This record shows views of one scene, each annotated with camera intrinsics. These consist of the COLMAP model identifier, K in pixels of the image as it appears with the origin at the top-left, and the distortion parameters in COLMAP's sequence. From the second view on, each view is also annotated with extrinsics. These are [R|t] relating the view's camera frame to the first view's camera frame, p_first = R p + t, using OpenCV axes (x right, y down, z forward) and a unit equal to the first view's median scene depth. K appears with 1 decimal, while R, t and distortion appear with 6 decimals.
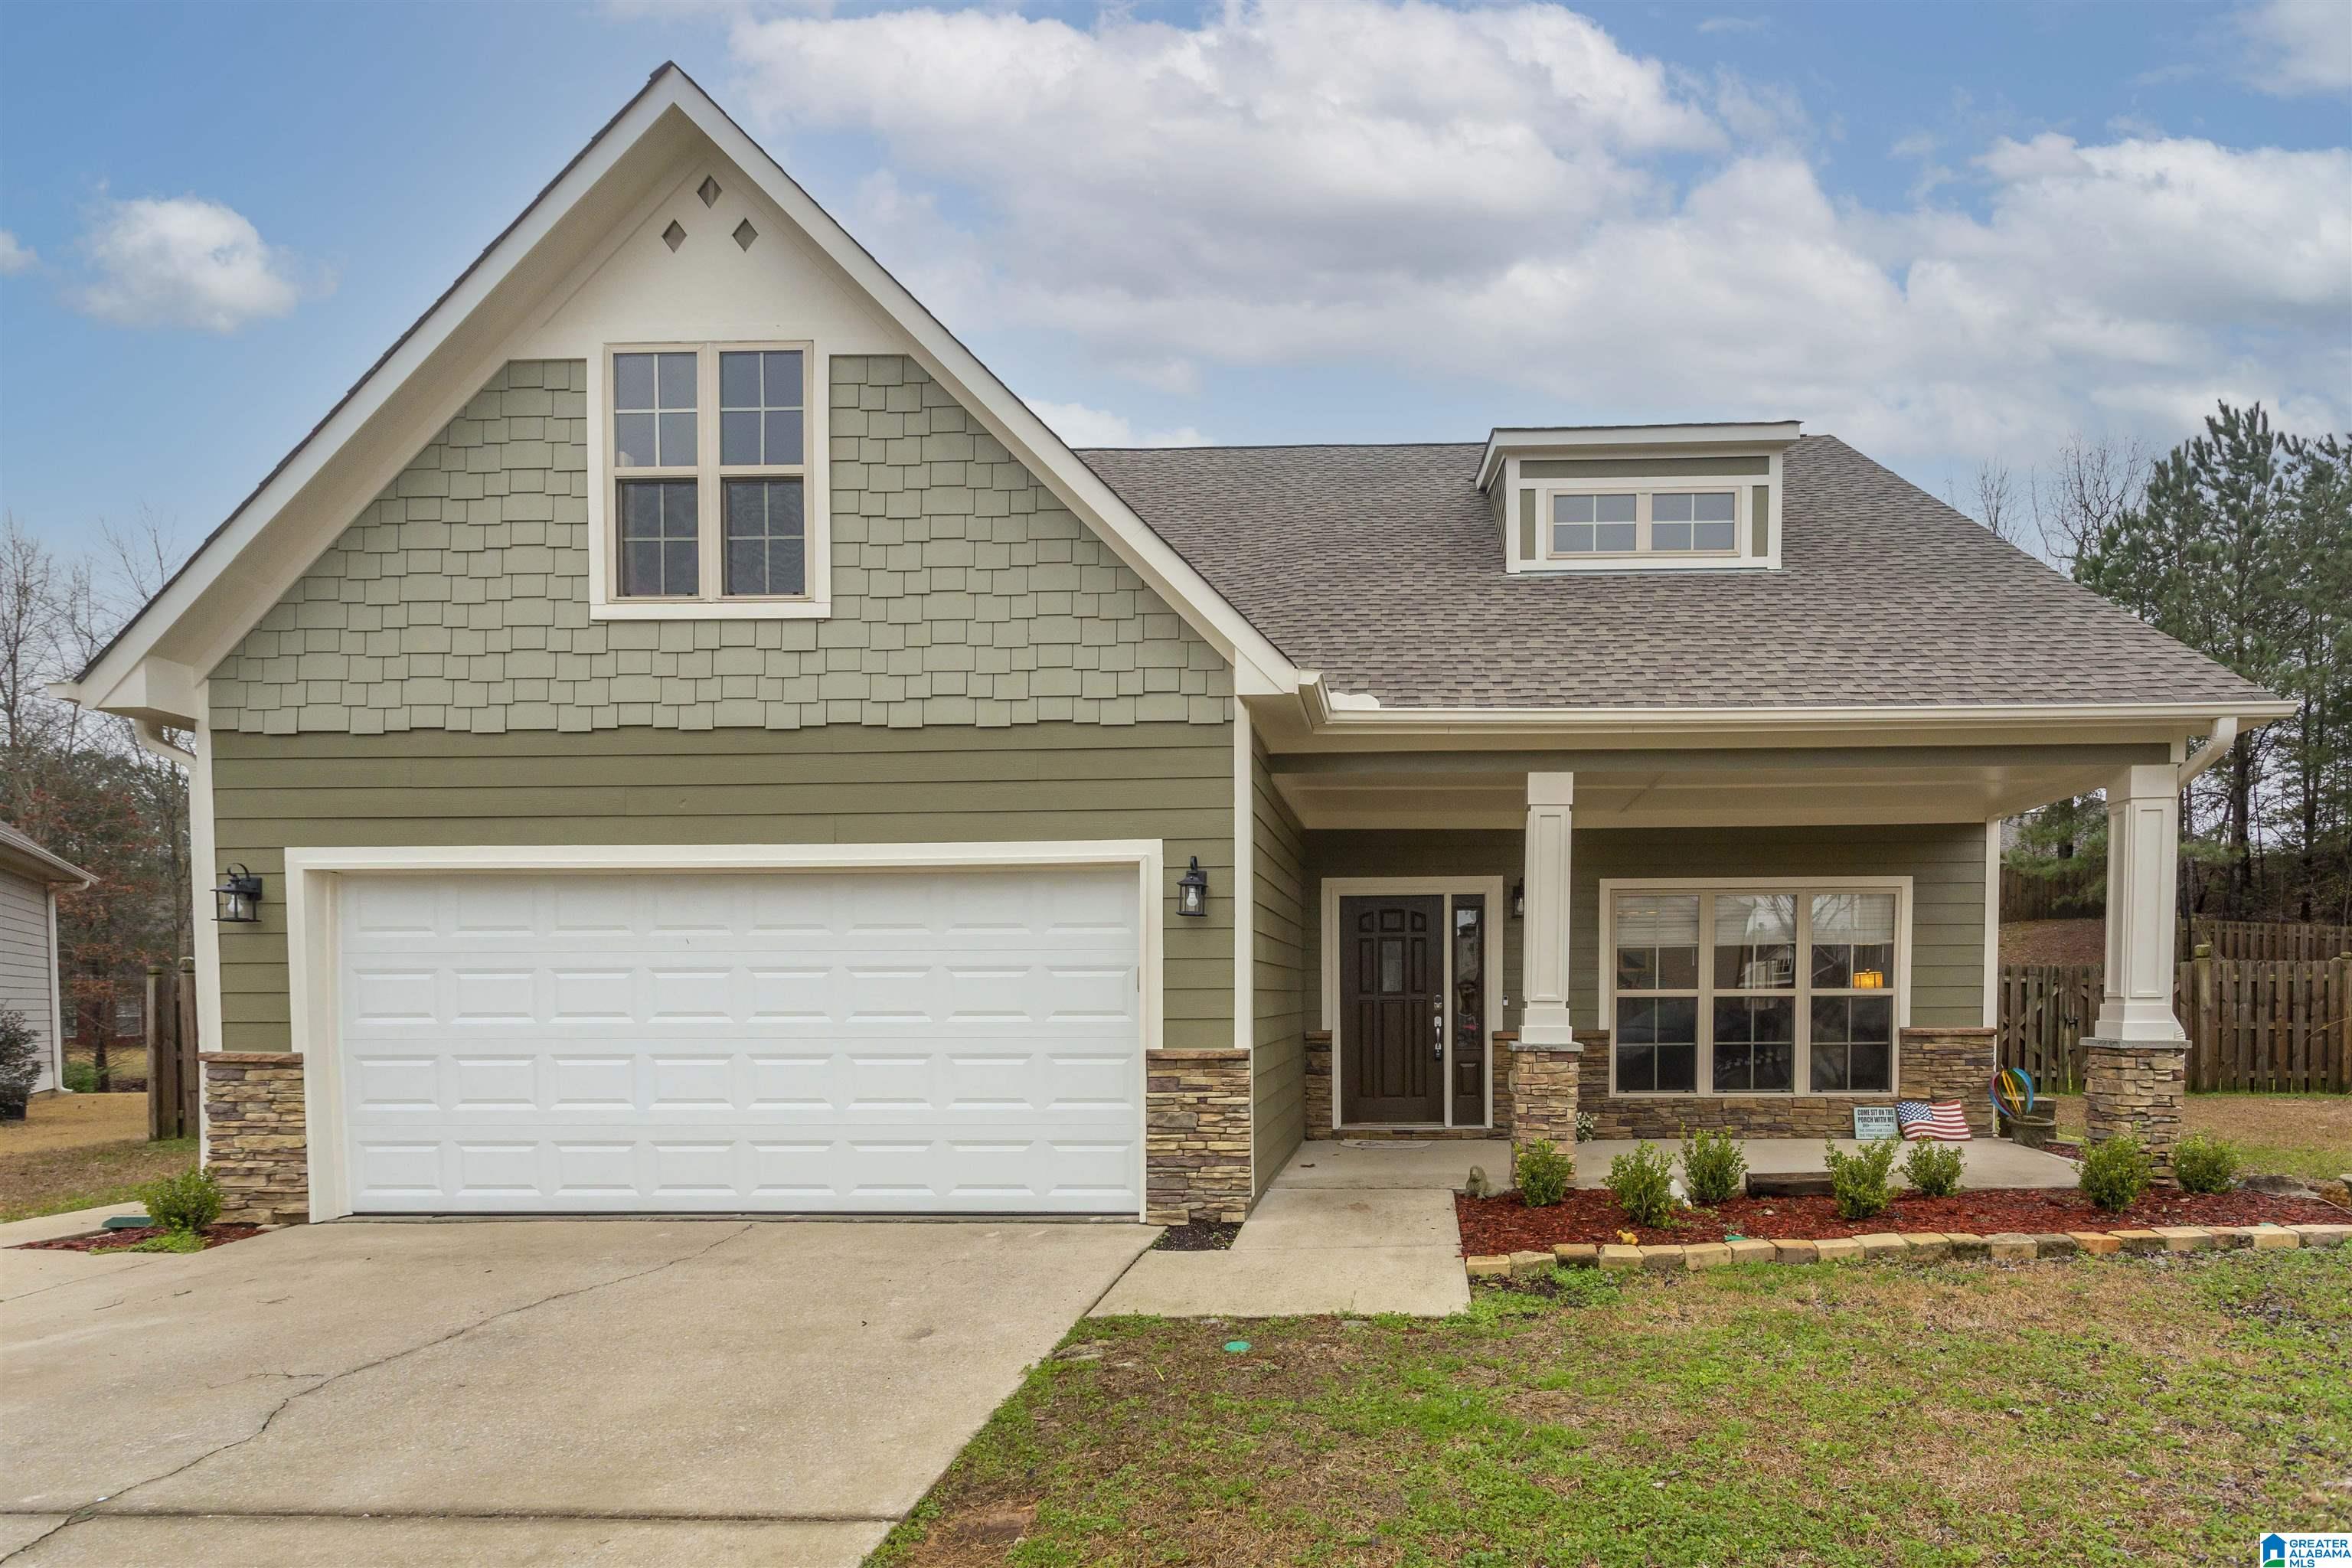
lens RADIAL K [[1166.4, 0, 1241.4], [0, 1166.4, 825.1], [0, 0, 1]] dist [0.004497, 0.001131]
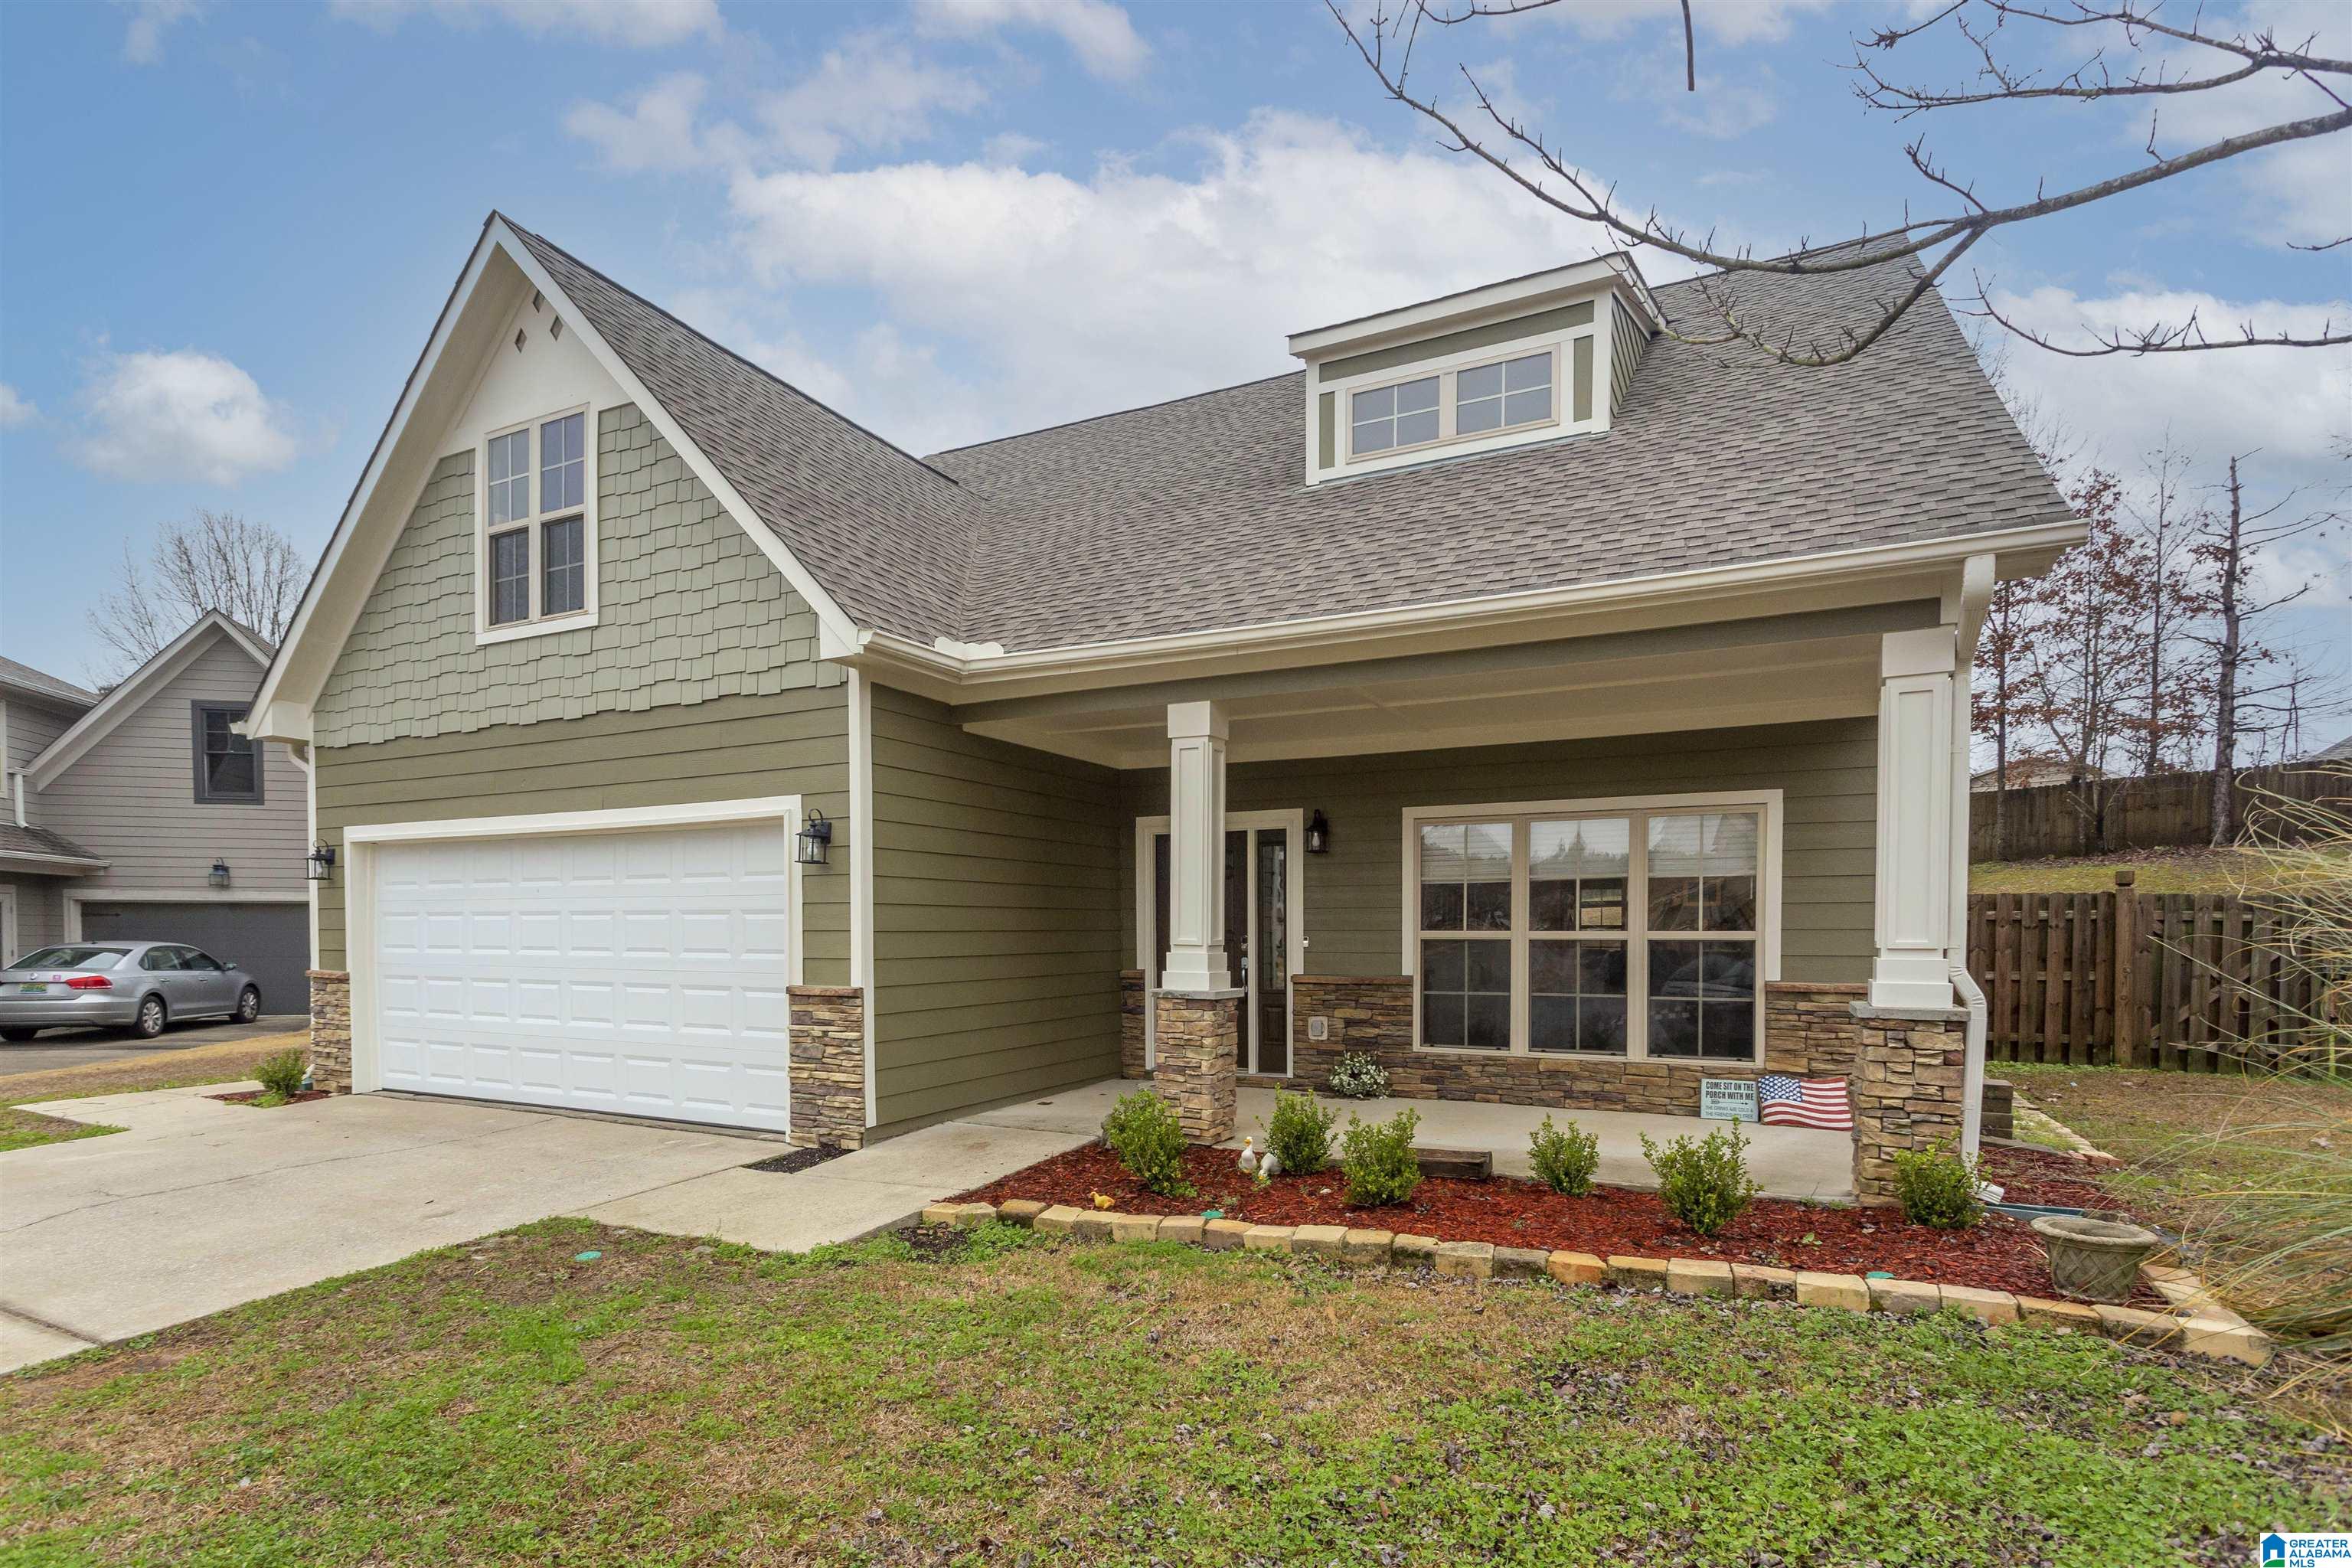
lens RADIAL K [[1134.6, 0, 1175.5], [0, 1134.6, 743.6], [0, 0, 1]] dist [0.004999, 0.000059]
pose [[0.906174, -0.063069, -0.418176, 0.681548], [0.058040, 0.998007, -0.024749, 0.010835], [0.418904, -0.001844, 0.908029, 0.168887]]
